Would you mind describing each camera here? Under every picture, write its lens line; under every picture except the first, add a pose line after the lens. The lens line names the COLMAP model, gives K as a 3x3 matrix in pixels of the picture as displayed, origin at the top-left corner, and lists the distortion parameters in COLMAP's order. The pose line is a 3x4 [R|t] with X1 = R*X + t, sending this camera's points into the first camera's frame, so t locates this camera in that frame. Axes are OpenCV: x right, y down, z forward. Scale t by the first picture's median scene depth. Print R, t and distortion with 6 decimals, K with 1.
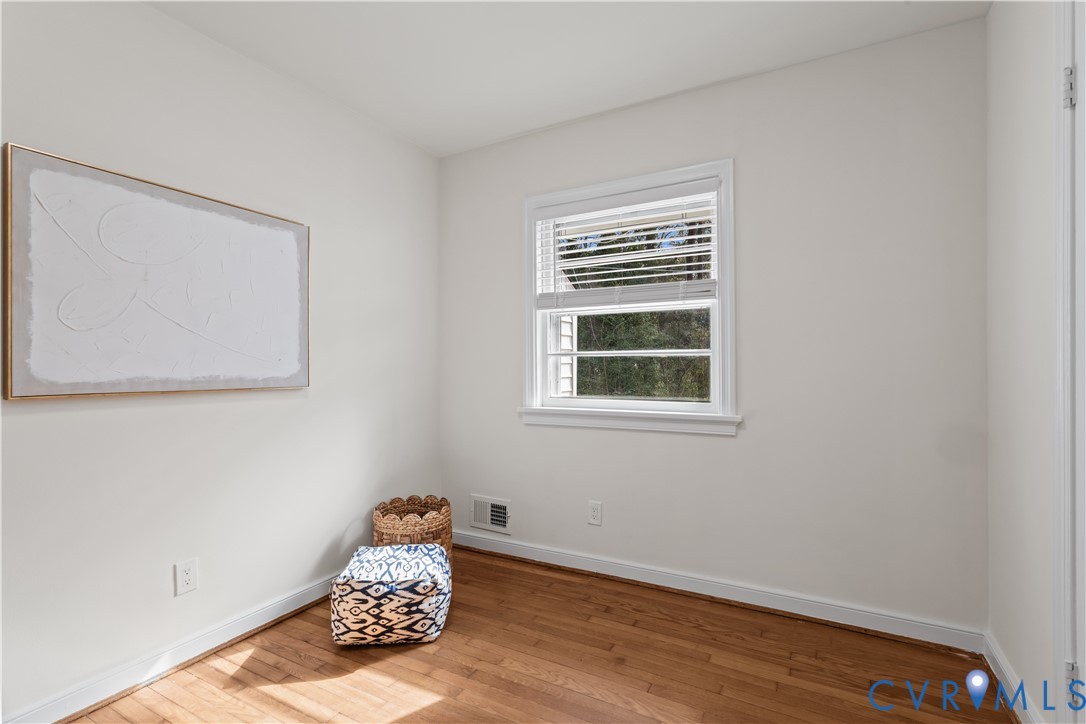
lens RADIAL K [[527.1, 0, 542.9], [0, 527.1, 366.9], [0, 0, 1]] dist [0.002979, 0.000141]
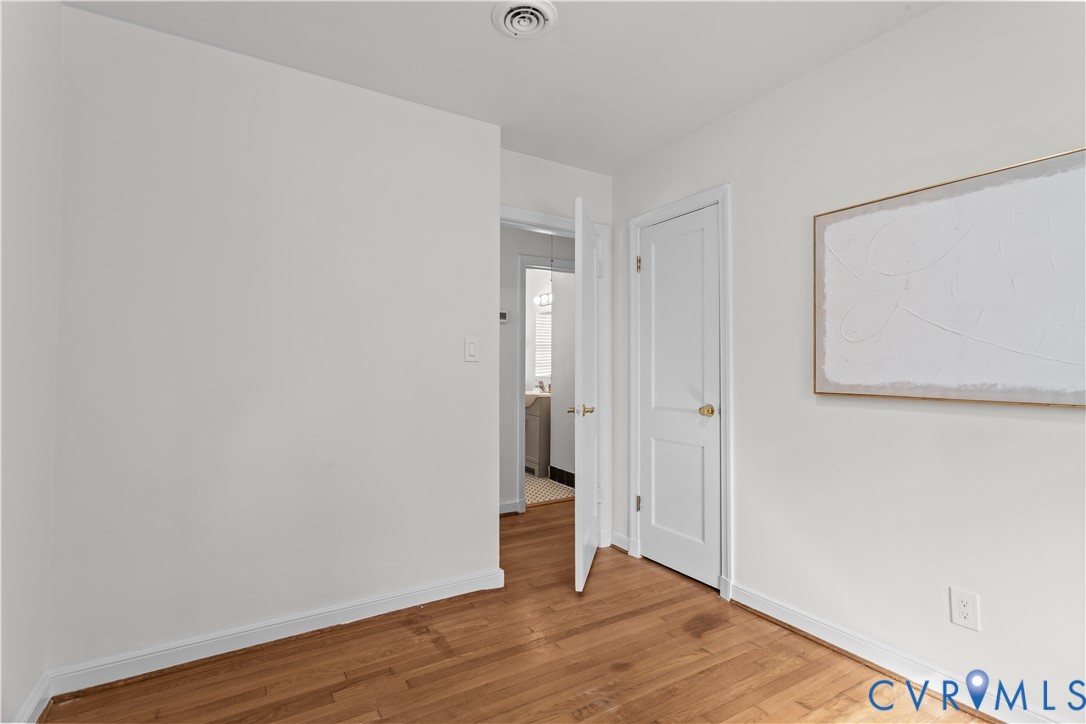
lens RADIAL K [[527.1, 0, 546.2], [0, 527.1, 359.4], [0, 0, 1]] dist [0.002979, 0.000141]
pose [[-0.503427, -0.016032, -0.863889, 0.496233], [-0.004938, 0.999865, -0.015678, -0.005718], [0.864023, -0.003627, -0.503439, 0.915717]]
